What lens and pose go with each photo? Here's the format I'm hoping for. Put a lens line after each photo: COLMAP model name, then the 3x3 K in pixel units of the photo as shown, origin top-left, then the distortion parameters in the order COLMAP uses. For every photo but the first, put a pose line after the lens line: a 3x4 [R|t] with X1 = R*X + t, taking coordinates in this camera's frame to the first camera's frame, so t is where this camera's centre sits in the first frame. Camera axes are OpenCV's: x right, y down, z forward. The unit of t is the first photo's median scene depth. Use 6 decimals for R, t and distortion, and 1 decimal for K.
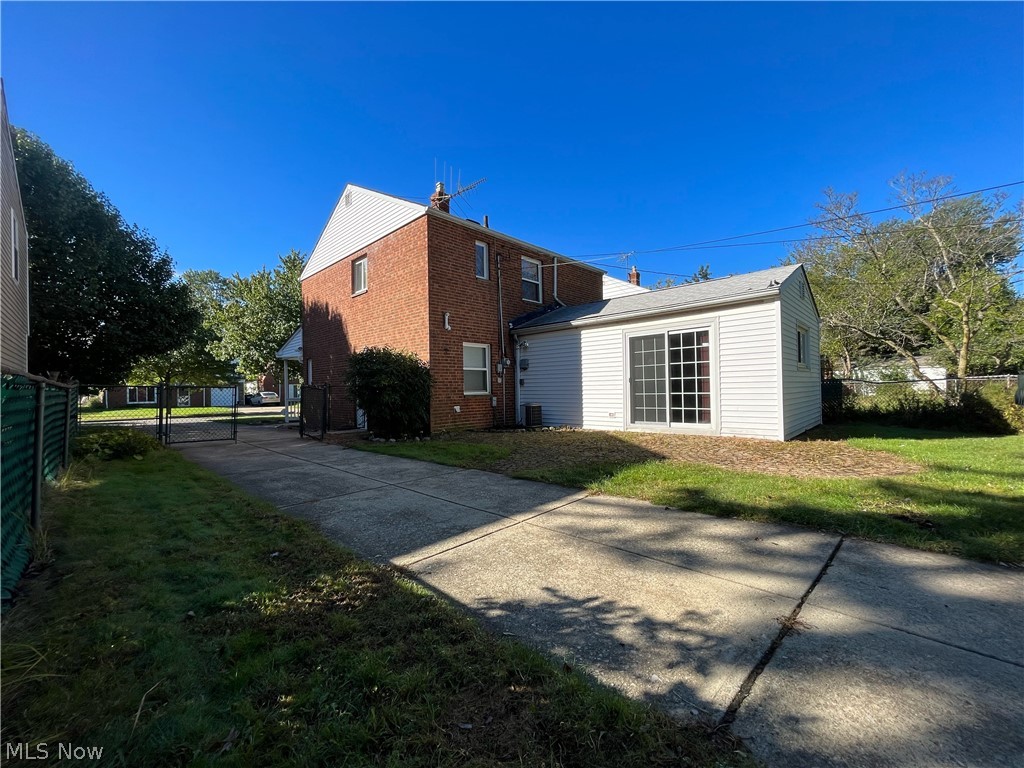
lens RADIAL K [[413.0, 0, 515.0], [0, 413.0, 383.2], [0, 0, 1]] dist [0.003030, 0.000111]
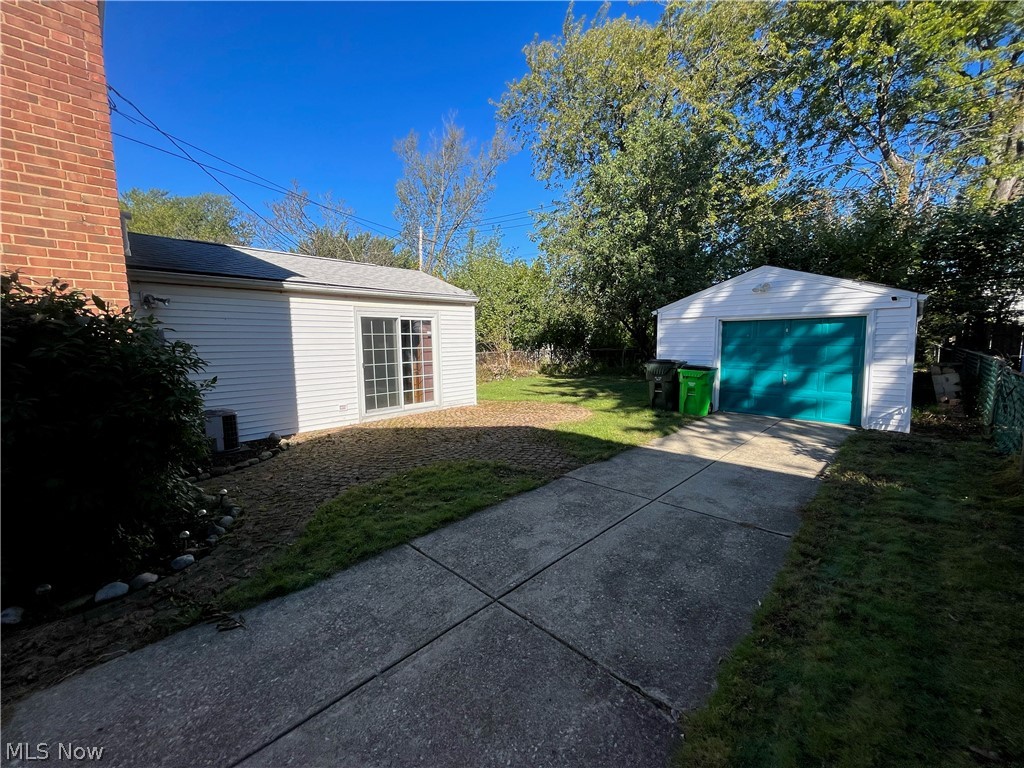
lens RADIAL K [[413.0, 0, 515.0], [0, 413.0, 384.0], [0, 0, 1]] dist [0.003030, 0.000111]
pose [[0.002140, -0.085946, 0.996297, -0.656256], [-0.001599, 0.996298, 0.085950, -0.047528], [-0.999996, -0.001777, 0.001995, 0.722929]]
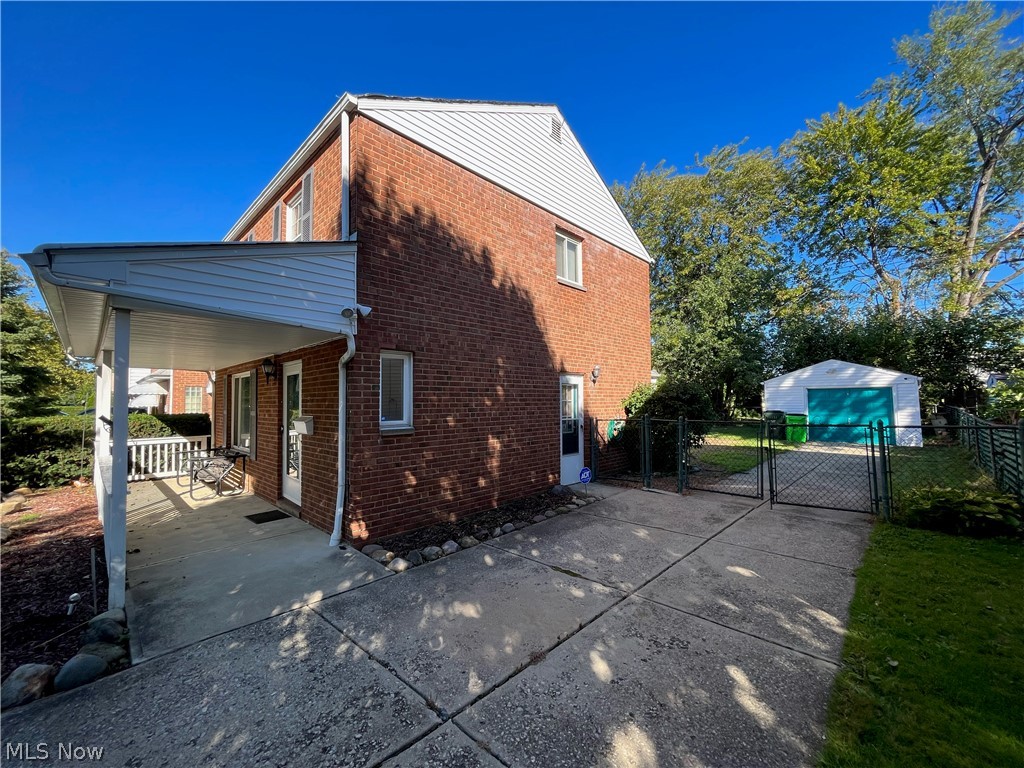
lens RADIAL K [[413.0, 0, 510.8], [0, 413.0, 381.8], [0, 0, 1]] dist [0.003030, 0.000111]
pose [[0.013626, 0.066181, 0.997715, -1.127387], [-0.007348, 0.997787, -0.066085, -0.028943], [-0.999880, -0.006430, 0.014082, 1.173872]]
